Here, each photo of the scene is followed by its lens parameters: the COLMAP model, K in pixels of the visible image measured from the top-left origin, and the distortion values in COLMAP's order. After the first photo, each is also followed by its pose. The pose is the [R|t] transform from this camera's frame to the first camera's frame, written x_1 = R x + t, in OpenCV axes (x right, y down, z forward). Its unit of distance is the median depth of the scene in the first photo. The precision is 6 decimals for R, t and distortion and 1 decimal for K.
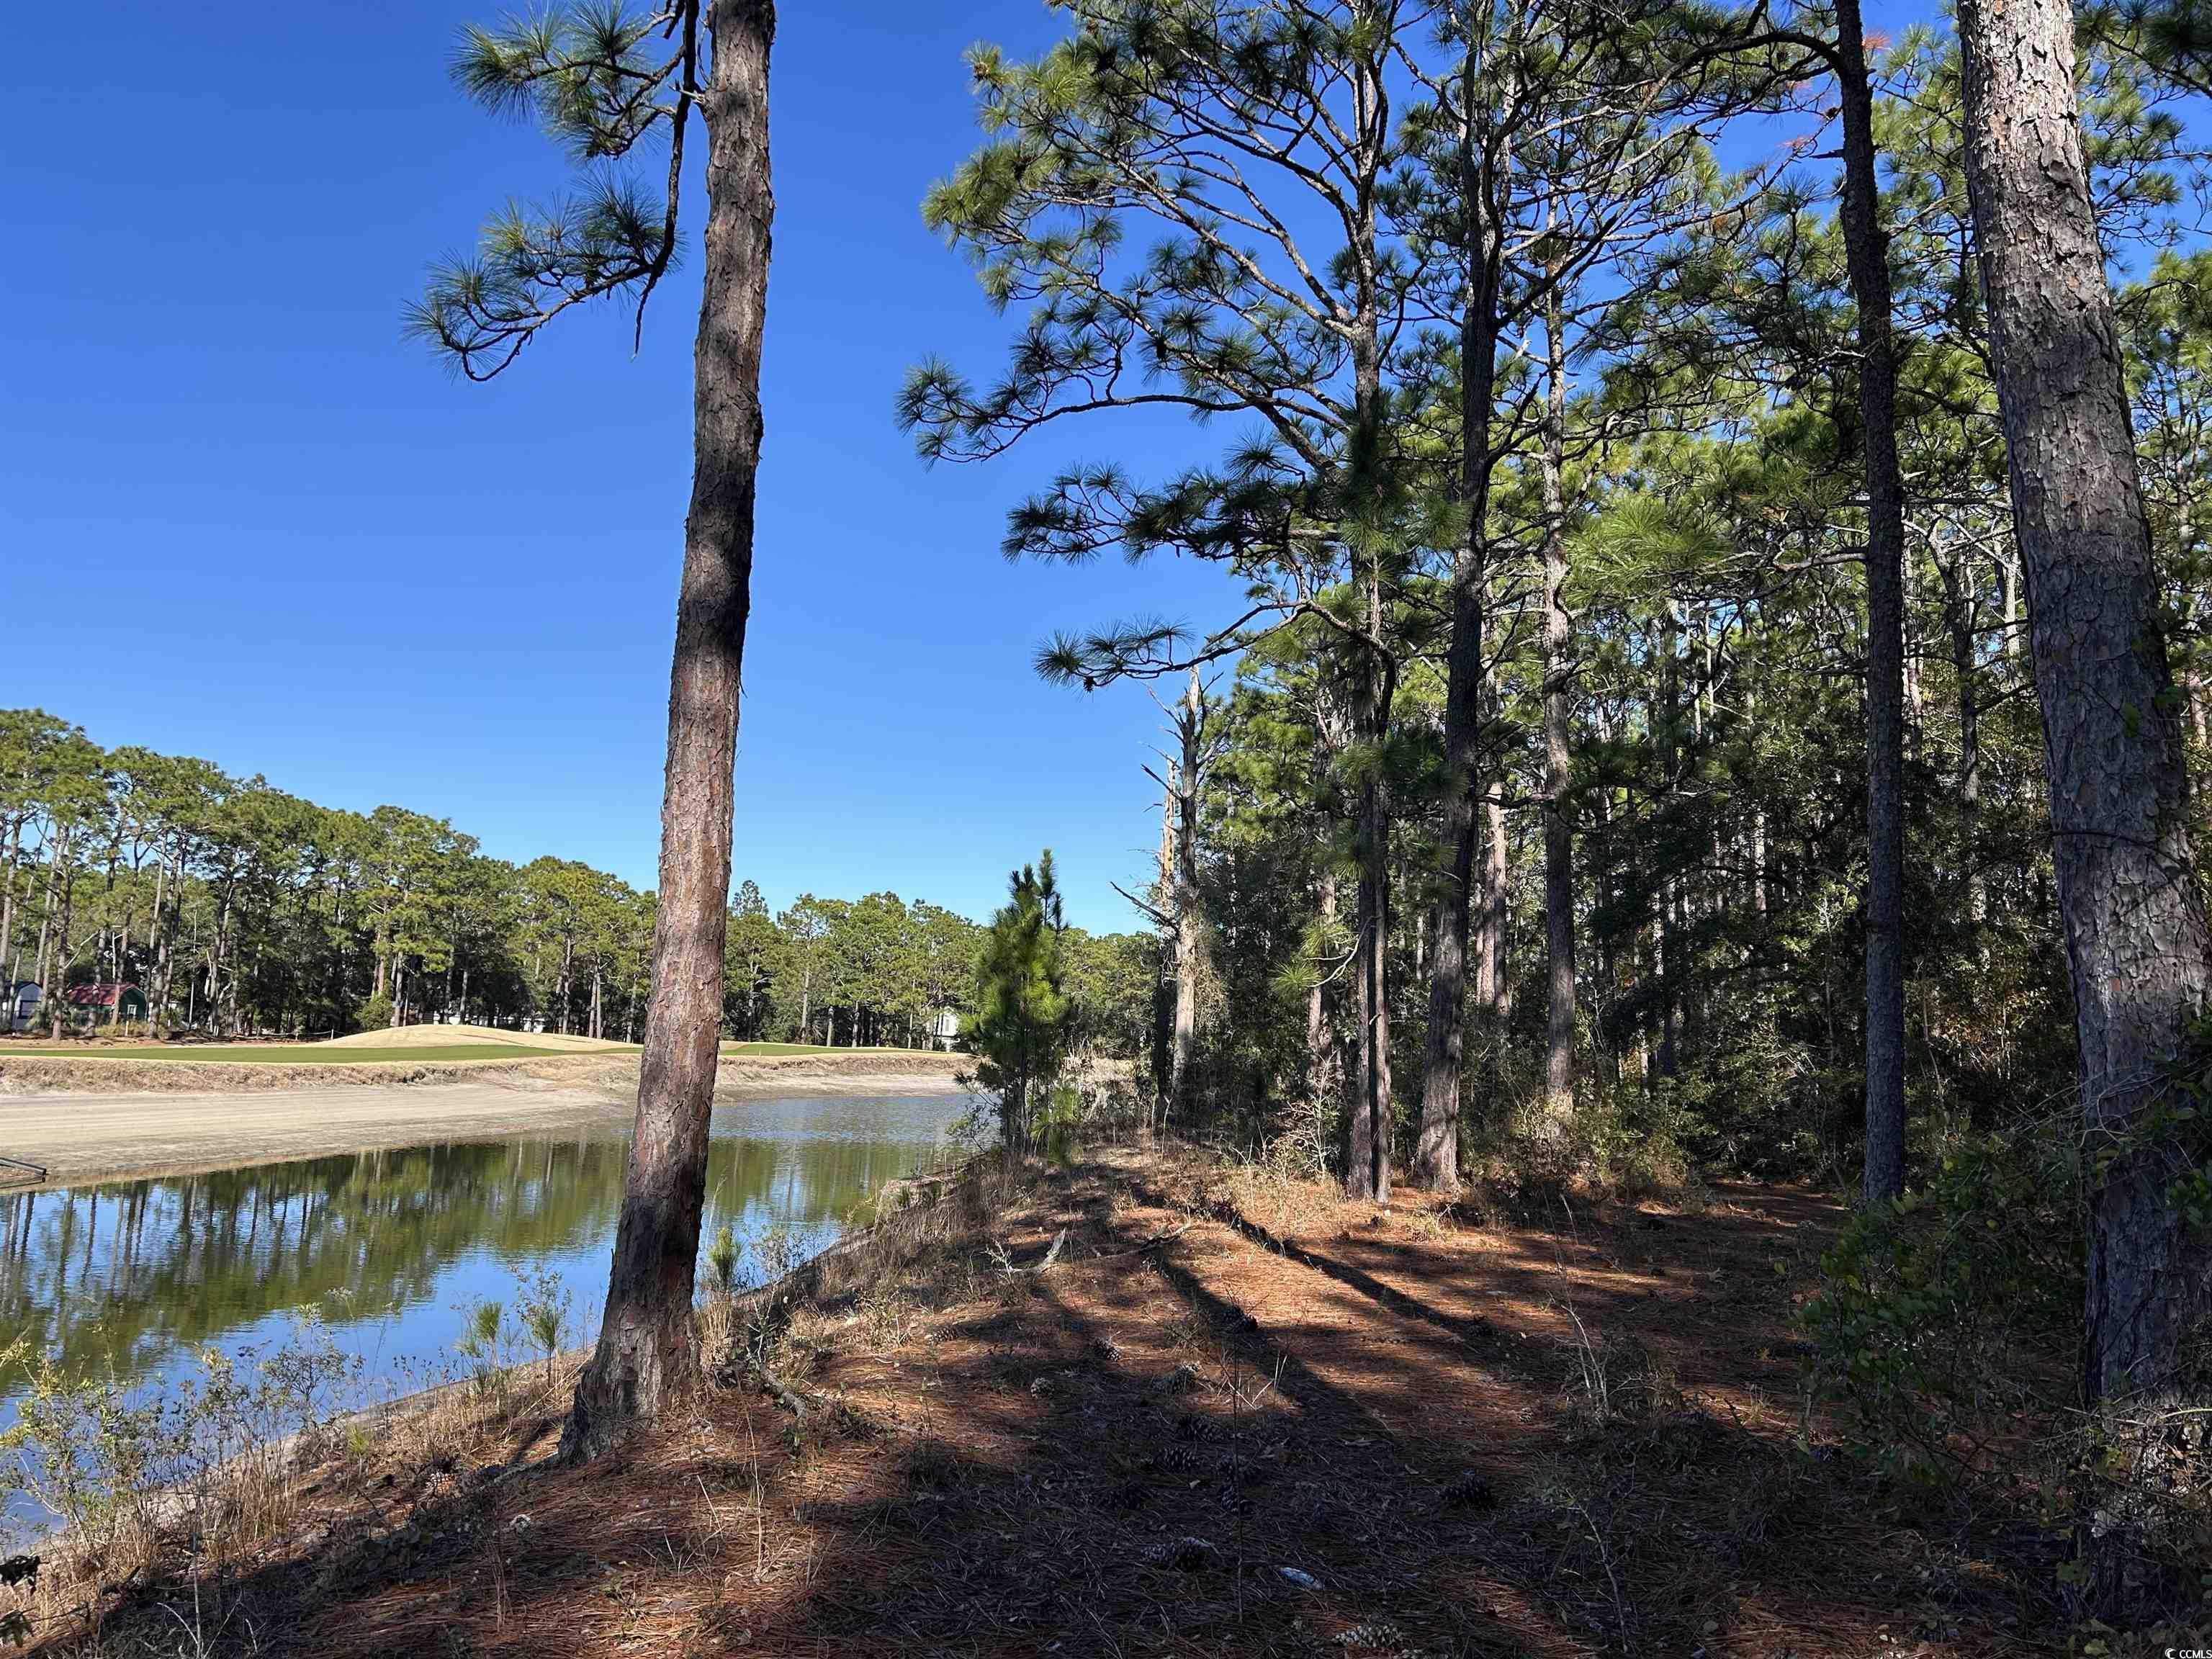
lens RADIAL K [[1613.6, 0, 1097.0], [0, 1613.6, 828.2], [0, 0, 1]] dist [0.077875, -0.093565]
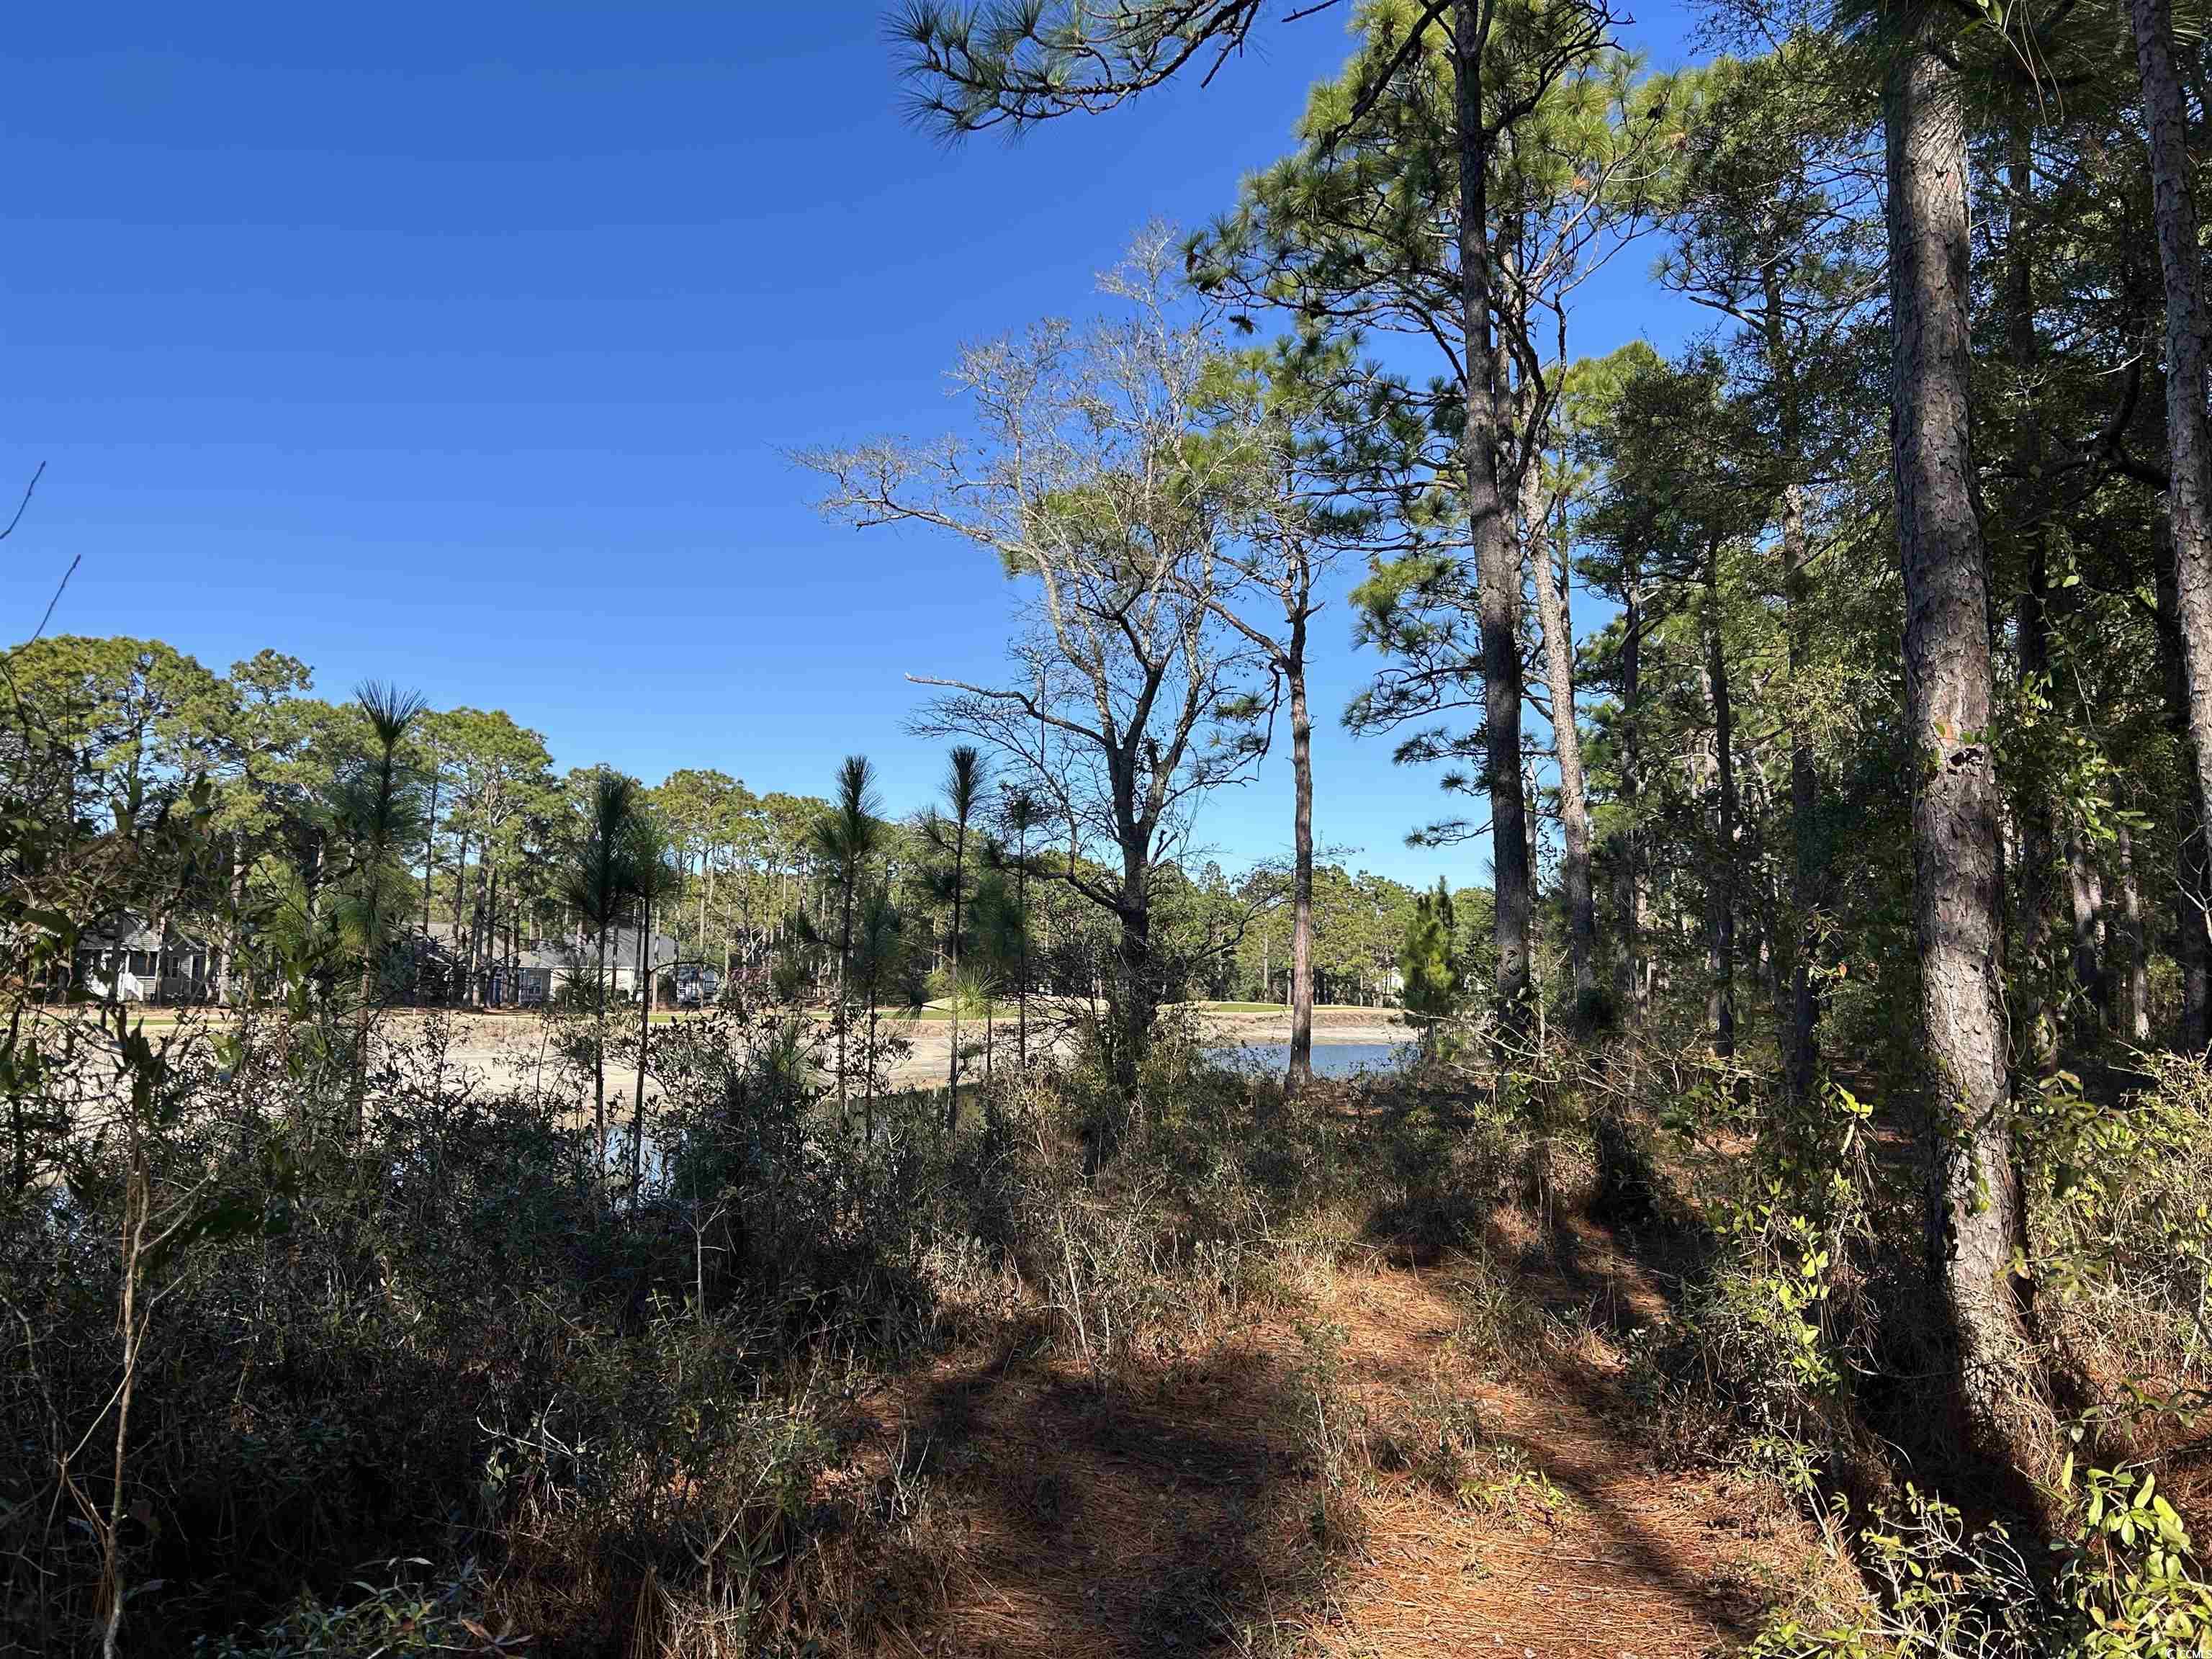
lens RADIAL K [[1598.6, 0, 1099.5], [0, 1598.6, 827.2], [0, 0, 1]] dist [0.078918, -0.092388]
pose [[0.962174, -0.047775, -0.268215, 0.024558], [0.054095, 0.998404, 0.016218, -0.027759], [0.267012, -0.030114, 0.963223, -0.208914]]
